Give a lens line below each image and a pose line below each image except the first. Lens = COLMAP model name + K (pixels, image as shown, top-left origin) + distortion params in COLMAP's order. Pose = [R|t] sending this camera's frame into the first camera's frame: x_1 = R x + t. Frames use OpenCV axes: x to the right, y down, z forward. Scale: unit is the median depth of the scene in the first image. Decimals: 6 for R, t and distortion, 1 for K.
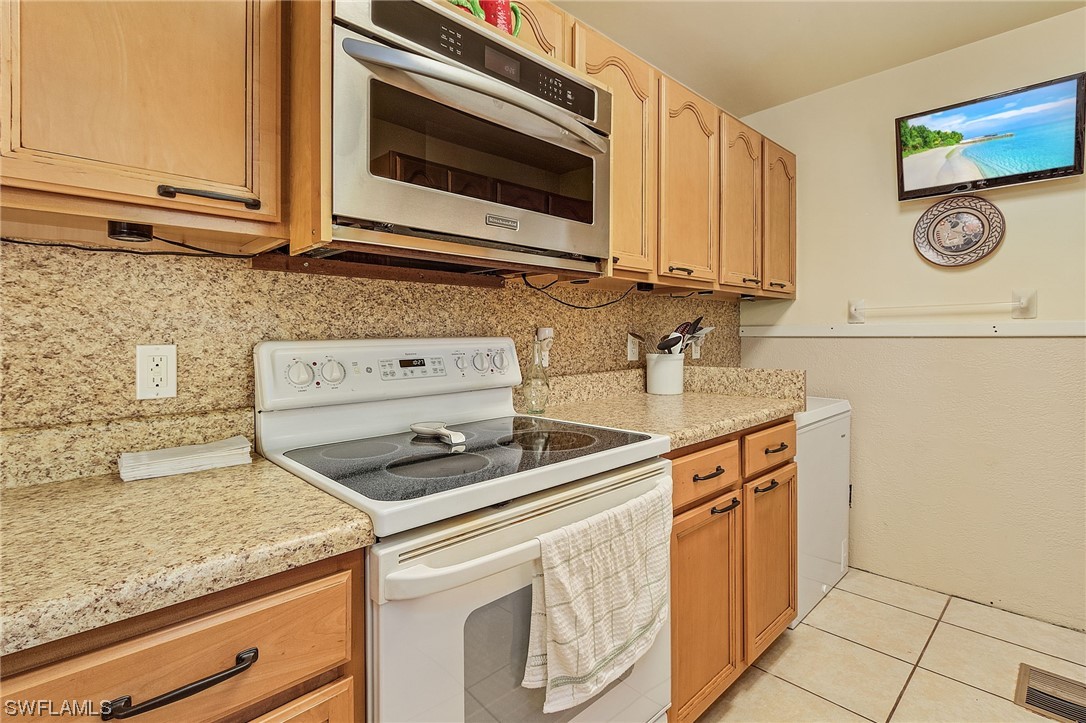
lens RADIAL K [[511.0, 0, 543.1], [0, 511.0, 336.4], [0, 0, 1]] dist [0.001544, 0.000391]
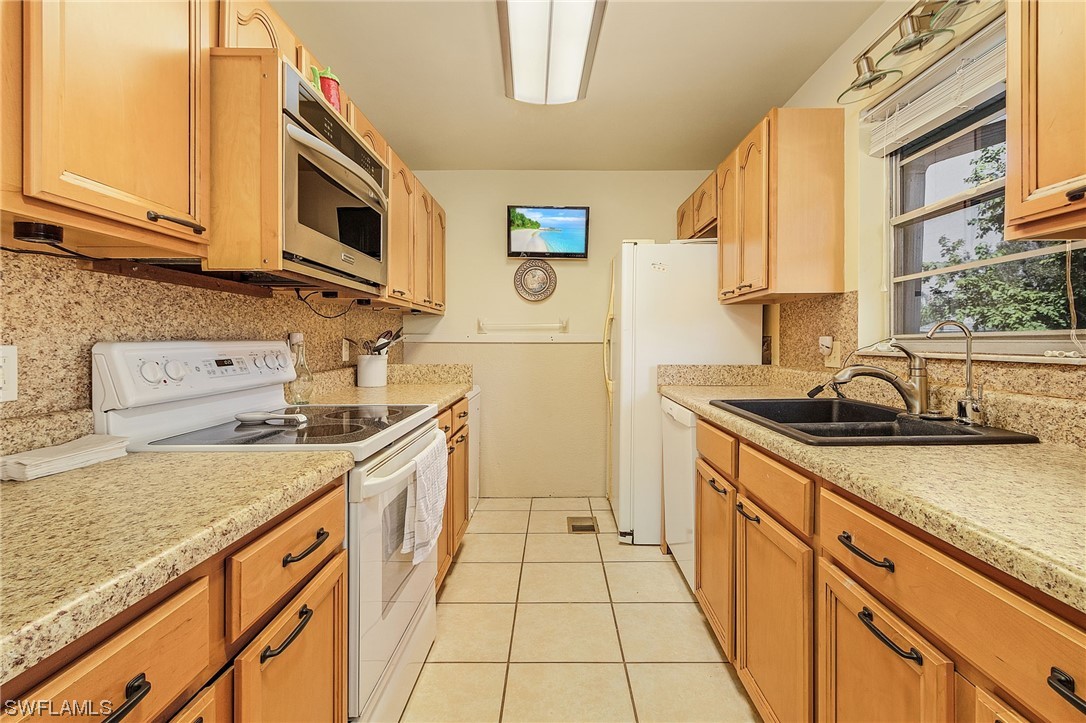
lens RADIAL K [[495.4, 0, 562.1], [0, 495.4, 363.0], [0, 0, 1]] dist [-0.000084, -0.000250]
pose [[0.679385, -0.024635, 0.733368, -0.520814], [-0.005004, 0.999258, 0.038202, 0.006348], [-0.733765, -0.029623, 0.678758, -0.275640]]
